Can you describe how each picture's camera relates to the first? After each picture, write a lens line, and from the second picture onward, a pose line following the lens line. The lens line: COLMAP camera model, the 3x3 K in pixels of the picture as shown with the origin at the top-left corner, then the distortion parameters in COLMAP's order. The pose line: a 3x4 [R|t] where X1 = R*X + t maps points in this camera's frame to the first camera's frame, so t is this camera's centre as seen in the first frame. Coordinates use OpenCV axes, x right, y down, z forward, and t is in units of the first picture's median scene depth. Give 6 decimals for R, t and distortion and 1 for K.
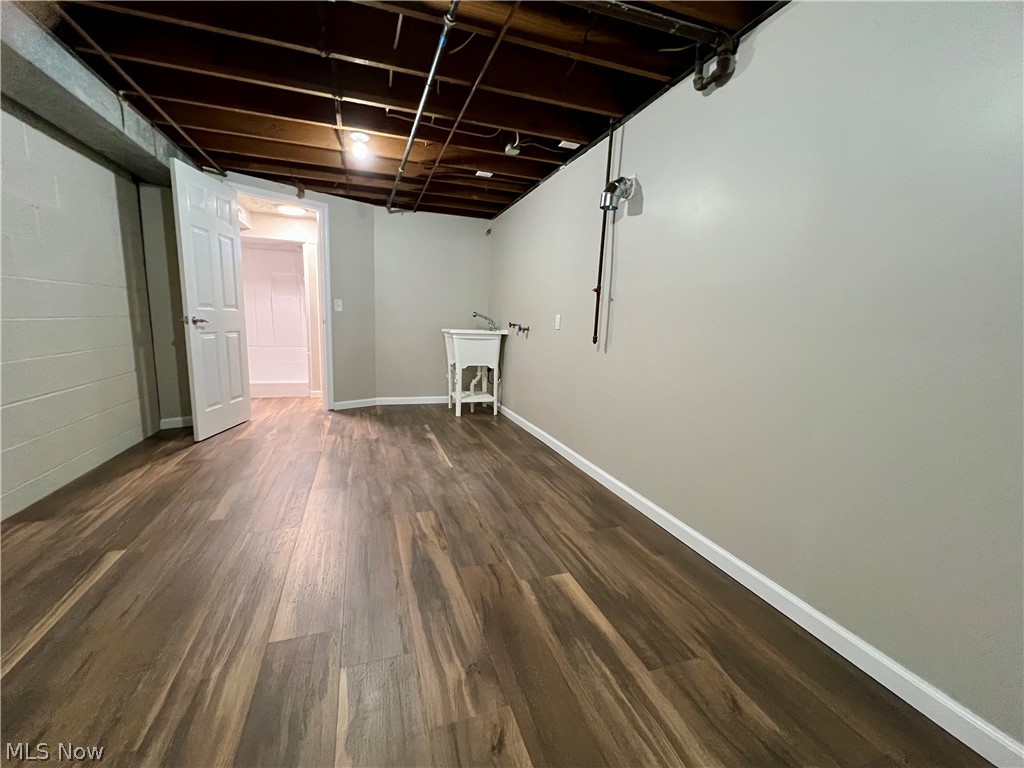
lens RADIAL K [[413.4, 0, 510.4], [0, 413.4, 383.6], [0, 0, 1]] dist [0.016518, -0.000036]
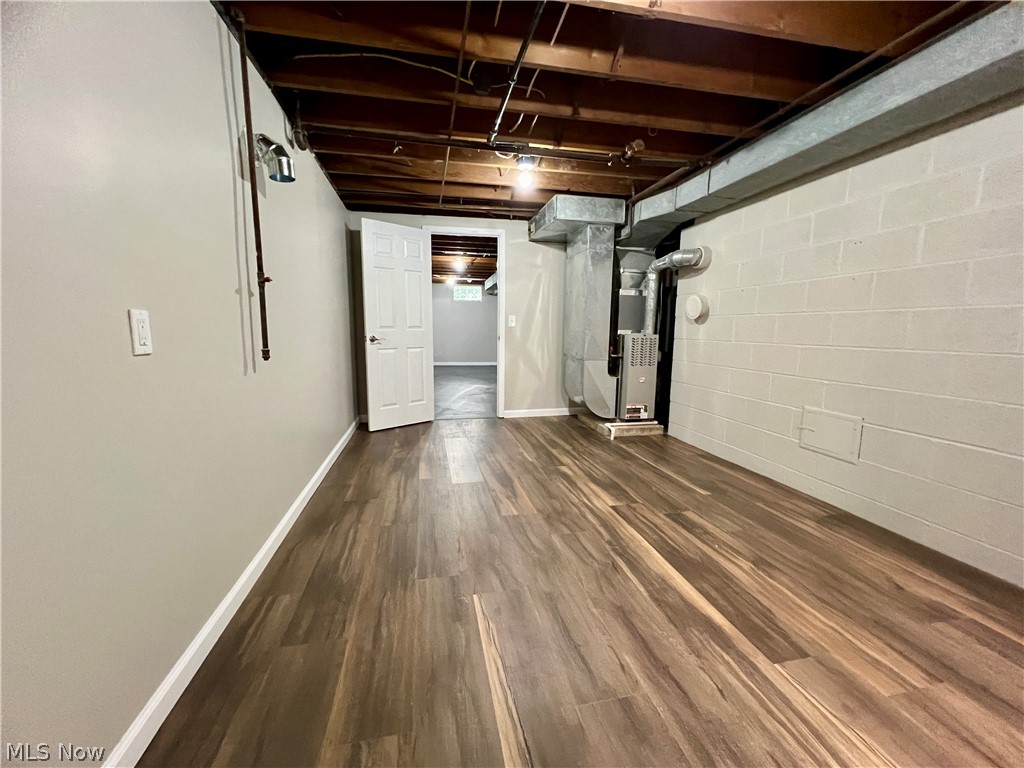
lens RADIAL K [[413.4, 0, 509.8], [0, 413.4, 385.9], [0, 0, 1]] dist [0.016518, -0.000036]
pose [[-0.989902, -0.060294, 0.128294, -0.280732], [-0.019582, 0.954522, 0.297495, -0.275282], [-0.140397, 0.291979, -0.946064, 1.660643]]
